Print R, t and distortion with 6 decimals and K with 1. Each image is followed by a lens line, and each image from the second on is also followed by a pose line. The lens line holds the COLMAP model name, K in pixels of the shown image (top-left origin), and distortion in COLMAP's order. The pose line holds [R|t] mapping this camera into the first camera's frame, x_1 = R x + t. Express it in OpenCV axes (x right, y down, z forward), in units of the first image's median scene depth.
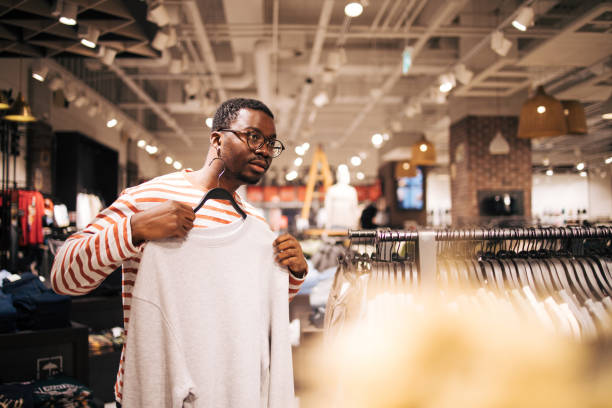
lens RADIAL K [[676.4, 0, 305.9], [0, 676.4, 204.7], [0, 0, 1]] dist [0.005382, -0.002343]
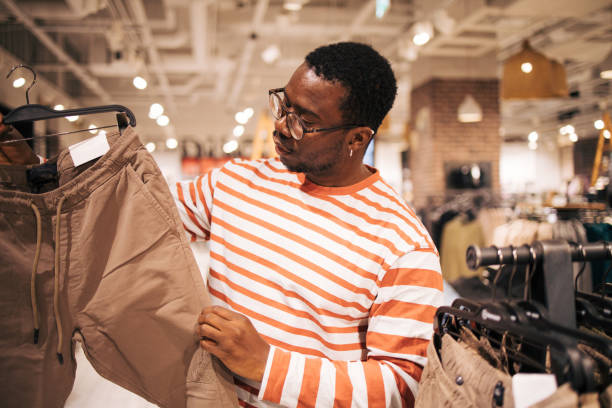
lens RADIAL K [[680.9, 0, 306.6], [0, 680.9, 190.1], [0, 0, 1]] dist [-0.013102, -0.004465]
pose [[0.995401, -0.007994, 0.095466, -0.013099], [0.006192, 0.999797, 0.019155, -0.001297], [-0.095600, -0.018476, 0.995248, 0.122549]]
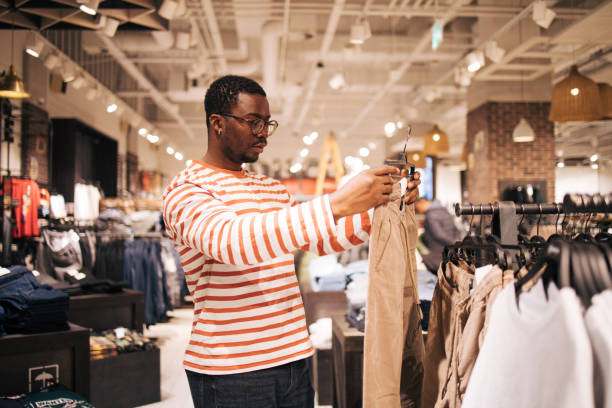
lens RADIAL K [[676.4, 0, 305.9], [0, 676.4, 204.7], [0, 0, 1]] dist [0.005382, -0.002343]
pose [[0.999995, 0.000795, 0.003182, -0.018984], [-0.000817, 0.999976, 0.006879, 0.006501], [-0.003177, -0.006881, 0.999971, 0.054570]]
